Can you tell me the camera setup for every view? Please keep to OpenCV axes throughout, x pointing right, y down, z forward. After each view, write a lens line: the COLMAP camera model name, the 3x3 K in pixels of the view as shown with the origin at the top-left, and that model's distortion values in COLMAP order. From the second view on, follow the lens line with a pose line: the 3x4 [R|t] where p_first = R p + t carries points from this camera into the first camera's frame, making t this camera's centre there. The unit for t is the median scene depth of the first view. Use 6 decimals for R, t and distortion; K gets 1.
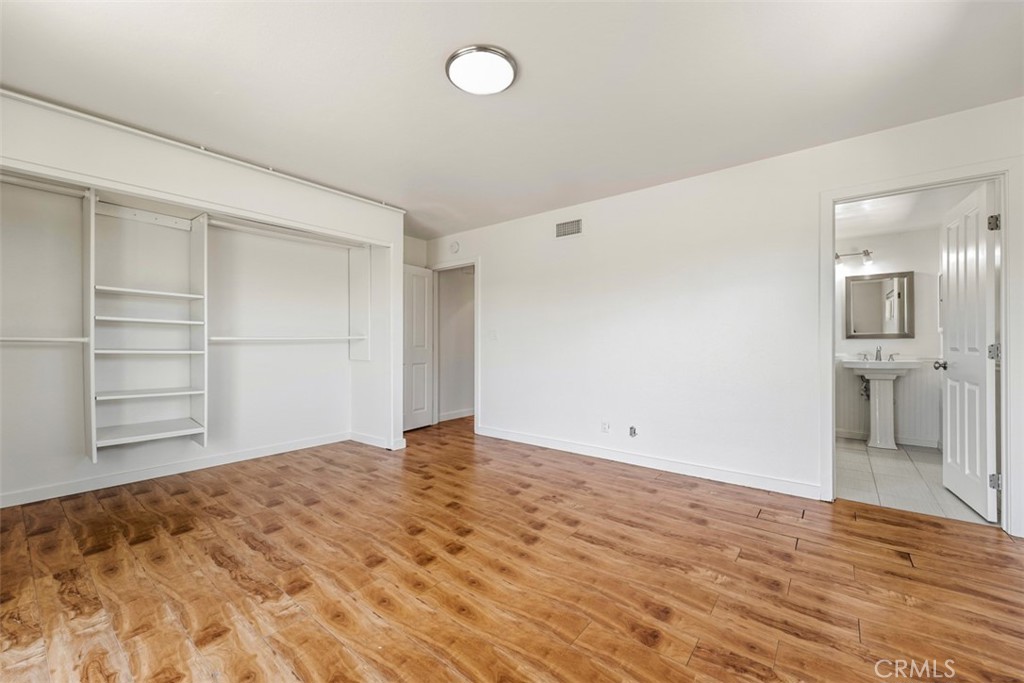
lens RADIAL K [[410.8, 0, 508.8], [0, 410.8, 340.7], [0, 0, 1]] dist [0.004911, -0.000803]
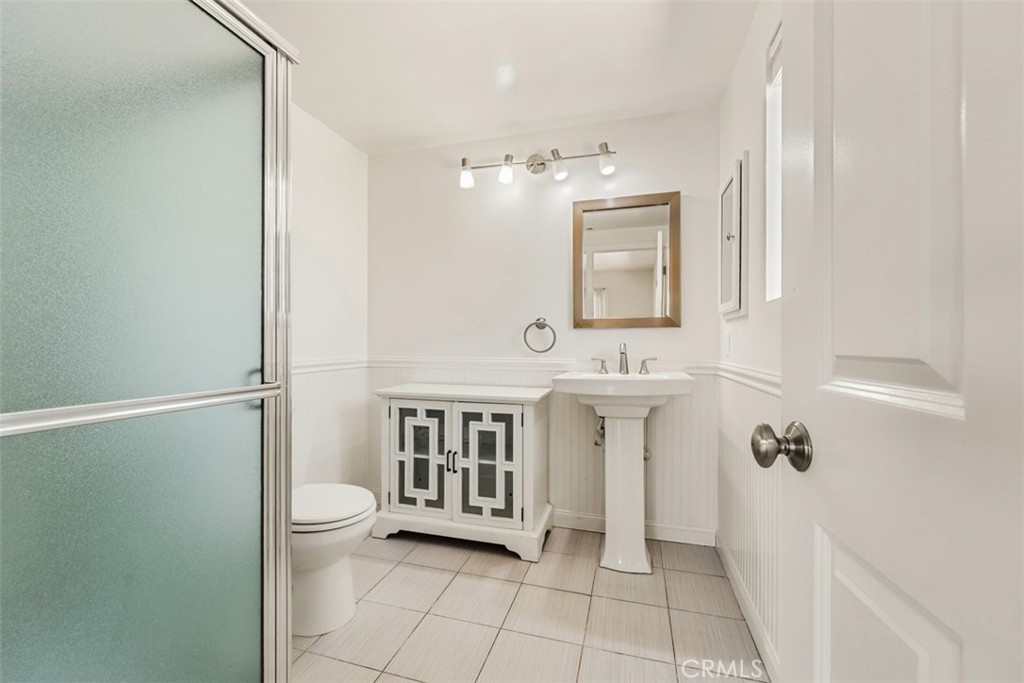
lens RADIAL K [[410.8, 0, 514.6], [0, 410.8, 337.9], [0, 0, 1]] dist [0.004911, -0.000803]
pose [[0.923619, 0.002637, 0.383303, 0.614492], [-0.004773, 0.999978, 0.004622, 0.005767], [-0.383282, -0.006099, 0.923611, 0.624316]]
